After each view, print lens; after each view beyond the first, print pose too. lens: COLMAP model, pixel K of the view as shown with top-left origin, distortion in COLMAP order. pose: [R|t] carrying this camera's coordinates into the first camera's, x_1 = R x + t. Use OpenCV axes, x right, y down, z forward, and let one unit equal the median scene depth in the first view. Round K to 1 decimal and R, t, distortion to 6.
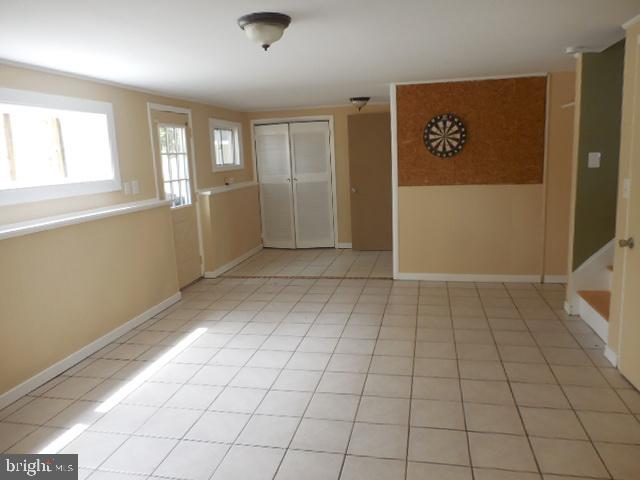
lens RADIAL K [[475.4, 0, 317.6], [0, 475.4, 238.1], [0, 0, 1]] dist [-0.002161, 0.006636]
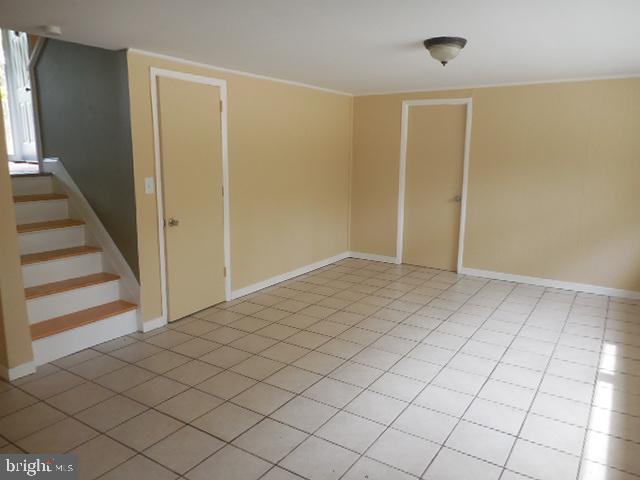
lens RADIAL K [[475.4, 0, 317.6], [0, 475.4, 238.1], [0, 0, 1]] dist [-0.002161, 0.006636]
pose [[-0.936946, -0.026731, 0.348450, -0.169218], [0.088535, 0.946388, 0.310663, -0.270908], [-0.338073, 0.321924, -0.884348, 1.670592]]
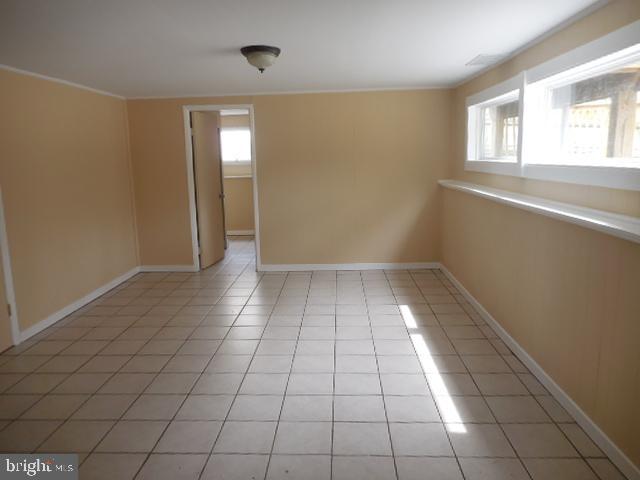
lens RADIAL K [[475.4, 0, 317.6], [0, 475.4, 238.1], [0, 0, 1]] dist [-0.002161, 0.006636]
pose [[-0.981238, 0.095966, -0.167221, 0.006824], [0.035785, 0.942904, 0.331137, -0.277555], [0.189451, 0.318940, -0.928647, 1.695744]]
